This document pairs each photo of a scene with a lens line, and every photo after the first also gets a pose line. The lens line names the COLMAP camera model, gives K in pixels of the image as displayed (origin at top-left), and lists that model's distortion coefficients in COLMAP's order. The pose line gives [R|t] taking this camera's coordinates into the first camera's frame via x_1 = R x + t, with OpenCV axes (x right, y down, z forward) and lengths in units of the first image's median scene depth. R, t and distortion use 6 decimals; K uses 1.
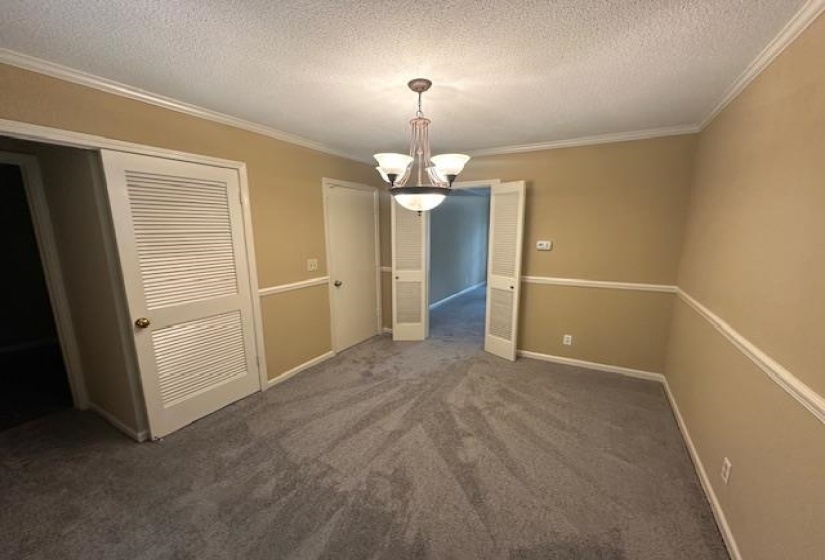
lens RADIAL K [[324.4, 0, 415.1], [0, 324.4, 295.4], [0, 0, 1]] dist [-0.001167, -0.000085]
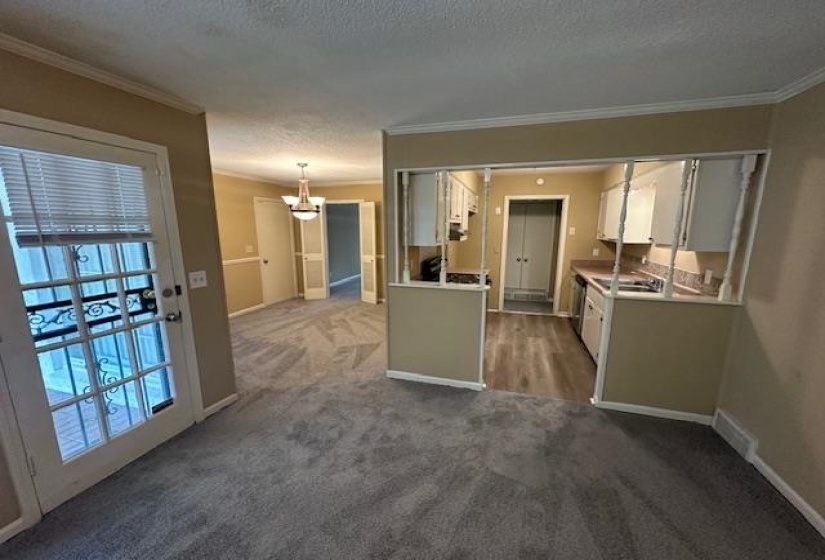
lens RADIAL K [[324.4, 0, 415.1], [0, 324.4, 295.4], [0, 0, 1]] dist [-0.001167, -0.000085]
pose [[0.978235, -0.035019, 0.204524, 0.156204], [0.034516, 0.999386, 0.006025, 0.152111], [-0.204609, 0.001165, 0.978843, -0.751413]]
